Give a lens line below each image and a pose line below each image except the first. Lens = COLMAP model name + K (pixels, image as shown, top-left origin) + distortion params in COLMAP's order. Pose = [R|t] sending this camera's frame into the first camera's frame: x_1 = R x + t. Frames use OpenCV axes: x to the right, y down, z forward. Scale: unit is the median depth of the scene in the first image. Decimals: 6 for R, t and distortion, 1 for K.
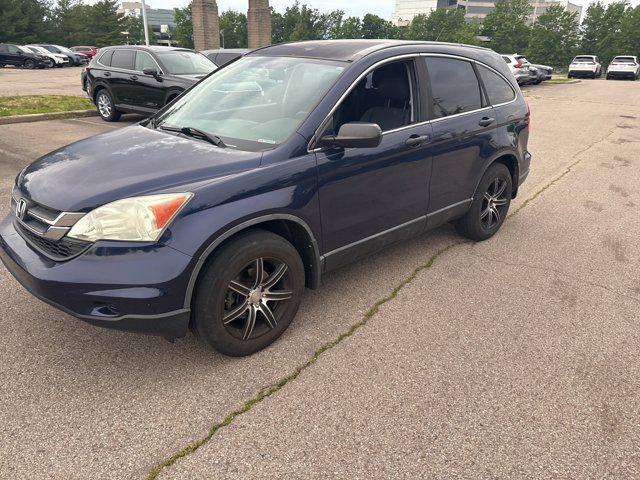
lens RADIAL K [[474.0, 0, 323.8], [0, 474.0, 239.9], [0, 0, 1]] dist [0.064641, -0.072718]
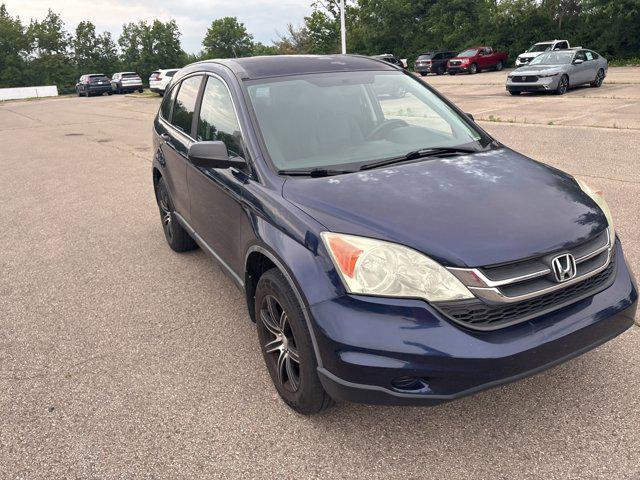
lens RADIAL K [[474.0, 0, 323.8], [0, 474.0, 239.9], [0, 0, 1]] dist [0.064641, -0.072718]
pose [[0.279870, -0.357199, 0.891112, -1.214112], [0.400631, 0.886976, 0.229715, -0.372270], [-0.872449, 0.292717, 0.391343, 0.888421]]
